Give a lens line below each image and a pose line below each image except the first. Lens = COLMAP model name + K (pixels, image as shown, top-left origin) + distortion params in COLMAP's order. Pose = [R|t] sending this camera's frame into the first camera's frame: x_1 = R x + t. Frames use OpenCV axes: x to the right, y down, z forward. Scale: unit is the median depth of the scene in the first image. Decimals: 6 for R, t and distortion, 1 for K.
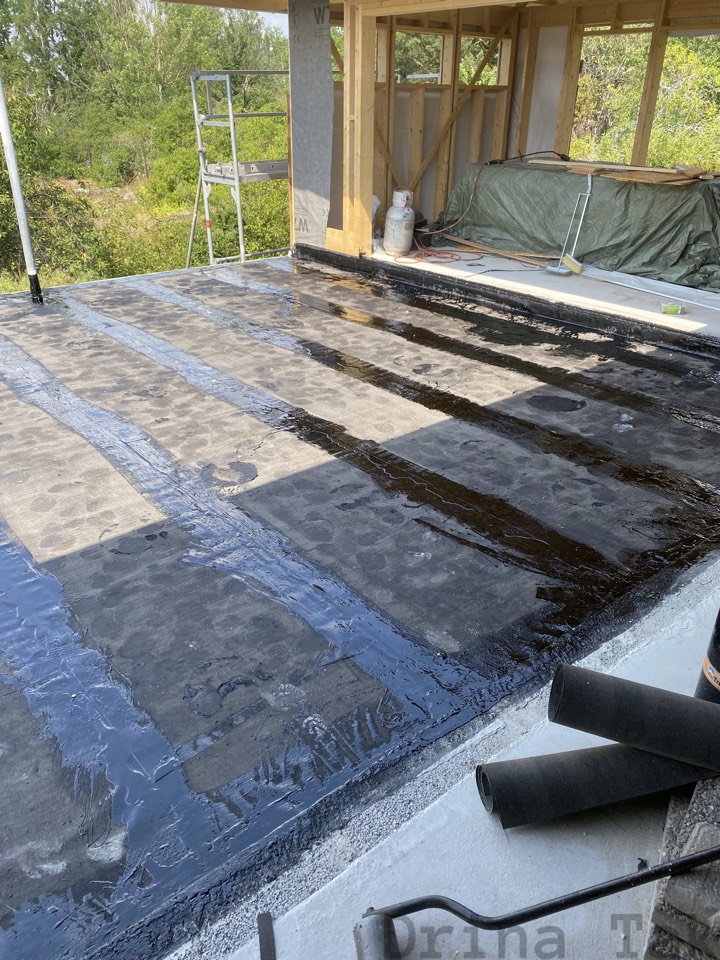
lens RADIAL K [[732.7, 0, 360.0], [0, 732.7, 480.0], [0, 0, 1]] dist [-0.003211, 0.001861]
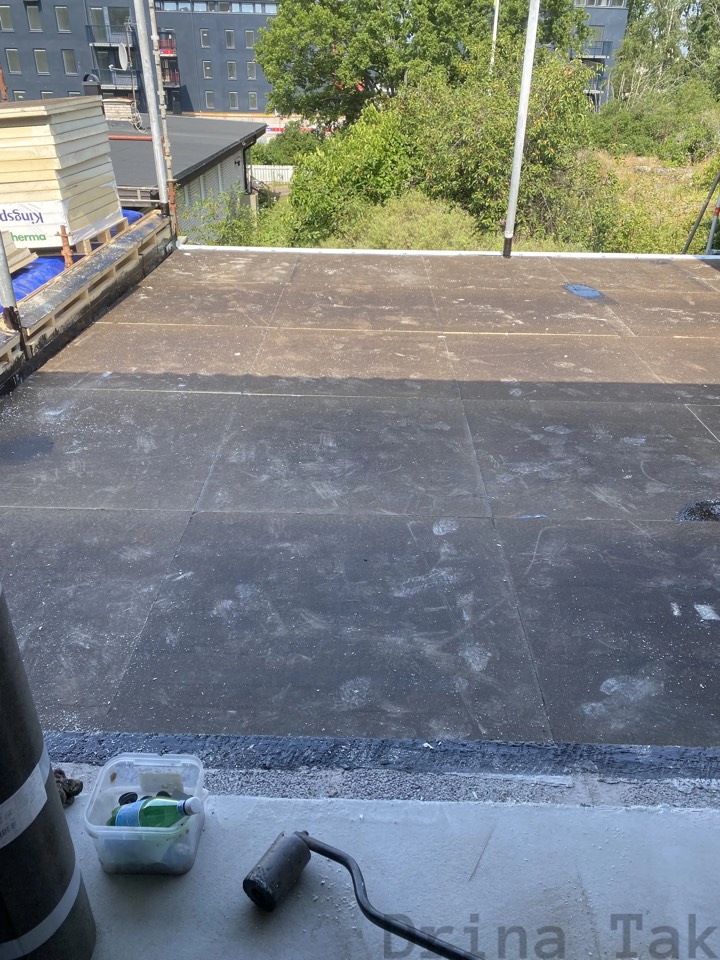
lens RADIAL K [[710.5, 0, 360.0], [0, 710.5, 480.0], [0, 0, 1]] dist [0.002325, 0.001022]
pose [[0.762021, 0.324943, -0.560121, 0.099562], [-0.303341, 0.943332, 0.134573, -0.015622], [0.572108, 0.067360, 0.817407, 0.030913]]
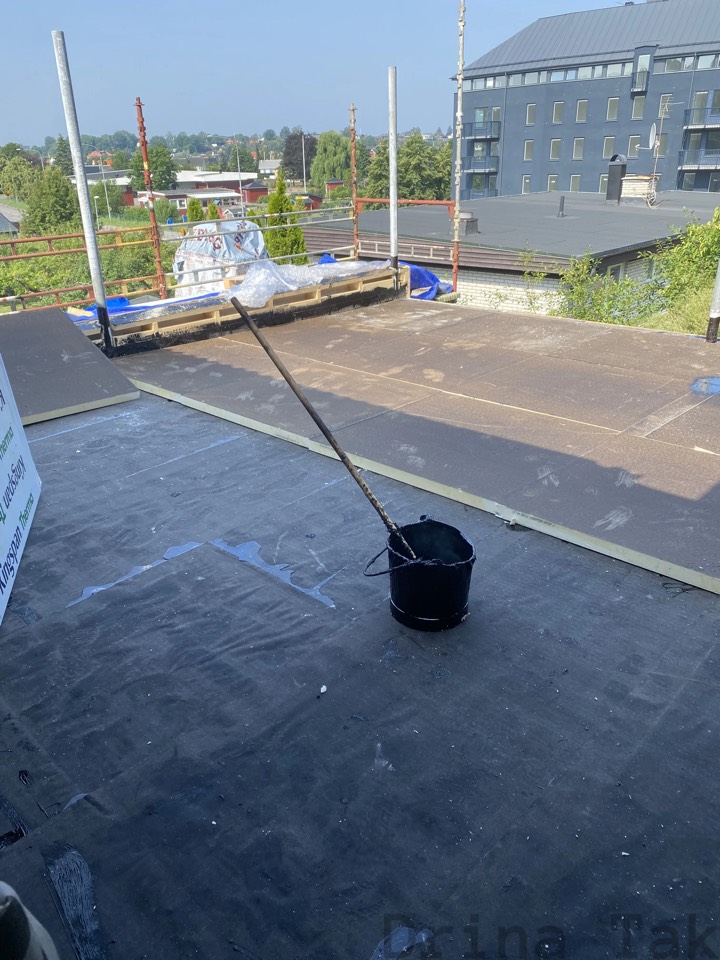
lens RADIAL K [[734.1, 0, 360.0], [0, 734.1, 480.0], [0, 0, 1]] dist [-0.000568, 0.005617]
pose [[0.109861, 0.384240, -0.916673, 0.367139], [-0.427634, 0.850807, 0.305380, -0.191657], [0.897251, 0.358452, 0.257785, 0.440753]]
